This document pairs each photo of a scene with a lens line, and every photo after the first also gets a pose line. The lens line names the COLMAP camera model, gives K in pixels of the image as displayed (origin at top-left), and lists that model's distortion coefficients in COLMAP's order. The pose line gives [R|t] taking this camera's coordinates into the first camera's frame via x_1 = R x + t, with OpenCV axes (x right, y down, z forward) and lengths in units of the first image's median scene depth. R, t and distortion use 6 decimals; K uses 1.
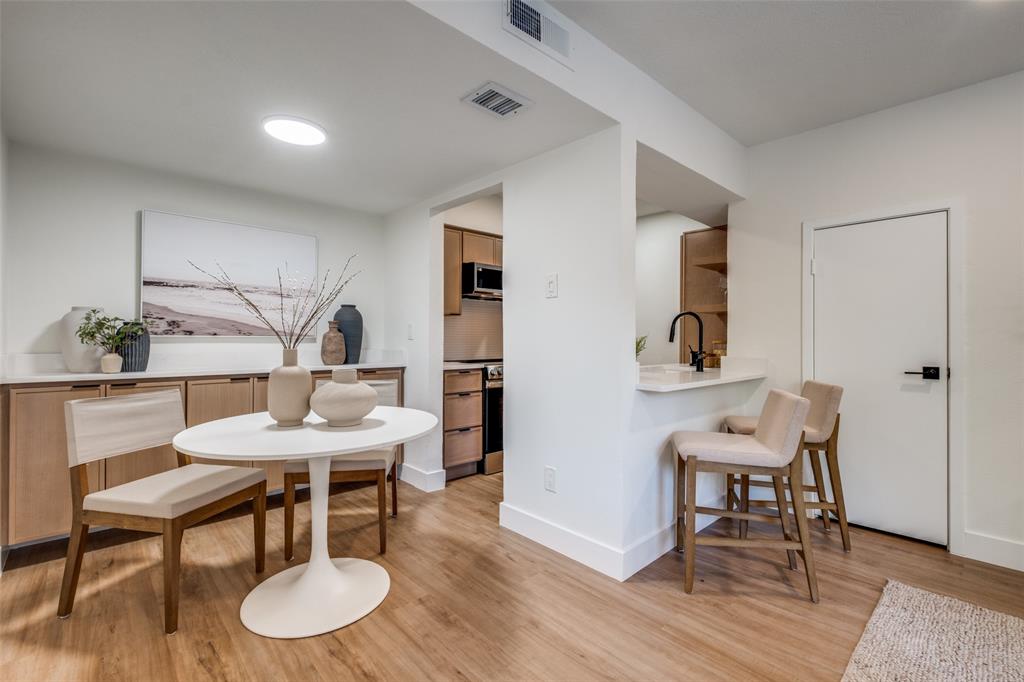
lens RADIAL K [[453.2, 0, 512.0], [0, 453.2, 341.0], [0, 0, 1]] dist [-0.001387, -0.000191]
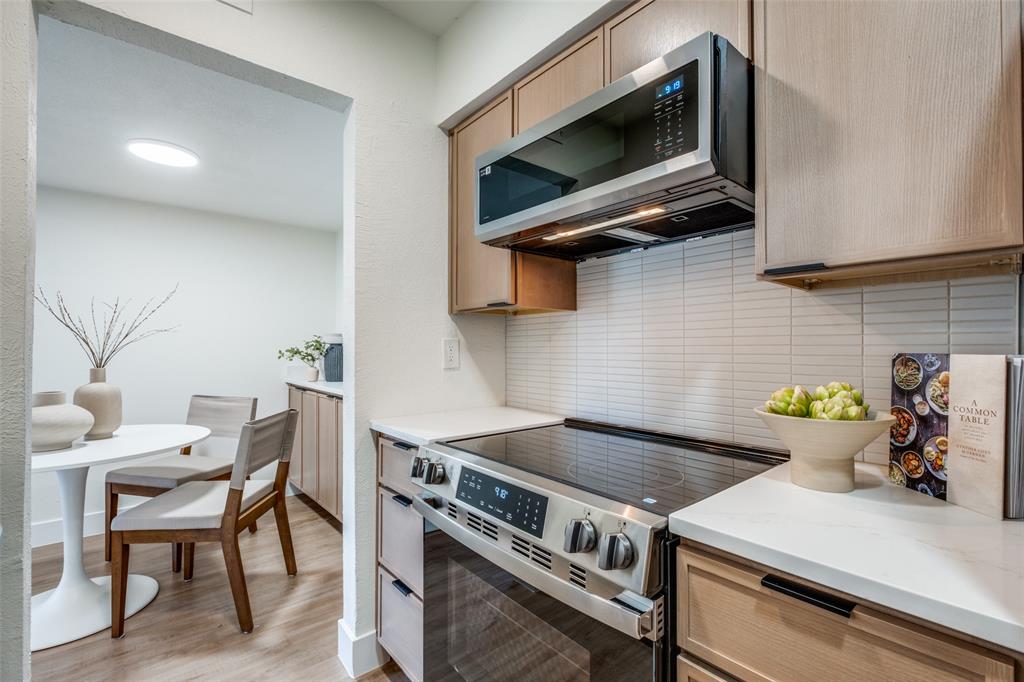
lens RADIAL K [[453.2, 0, 512.0], [0, 453.2, 341.0], [0, 0, 1]] dist [-0.001387, -0.000191]
pose [[-0.049845, -0.013514, -0.998666, 0.291672], [-0.000744, 0.999909, -0.013493, -0.020771], [0.998757, 0.000070, -0.049851, 1.081271]]
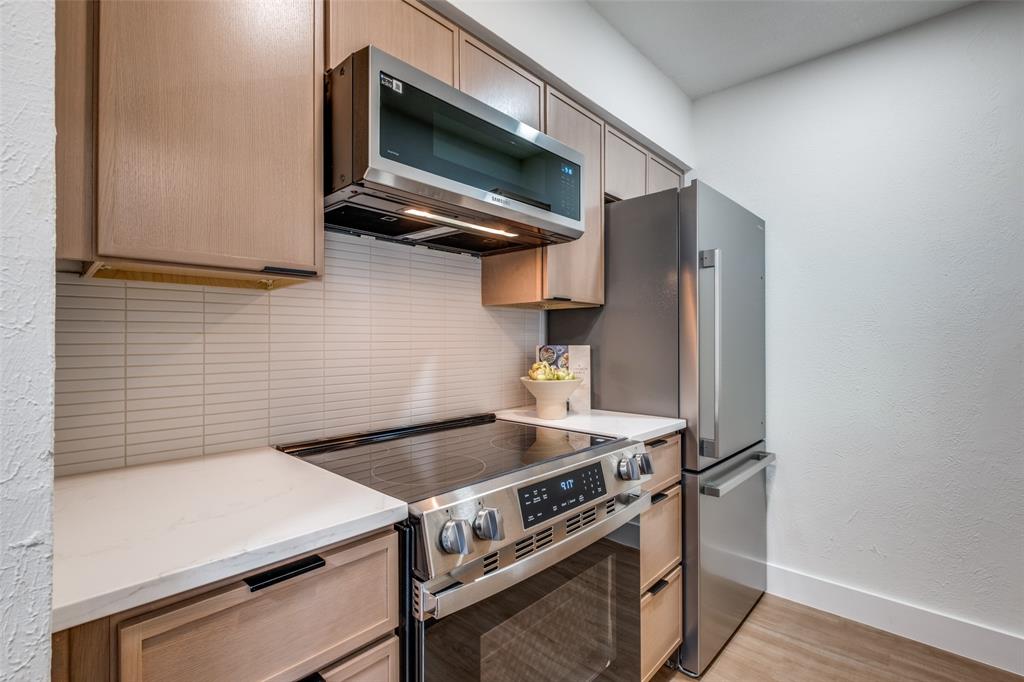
lens RADIAL K [[488.0, 0, 487.4], [0, 488.0, 335.3], [0, 0, 1]] dist [0.000847, 0.000020]
pose [[0.997711, 0.000164, 0.067621, -0.040249], [0.000671, 0.999924, -0.012324, -0.022198], [-0.067618, 0.012342, 0.997635, 0.771464]]
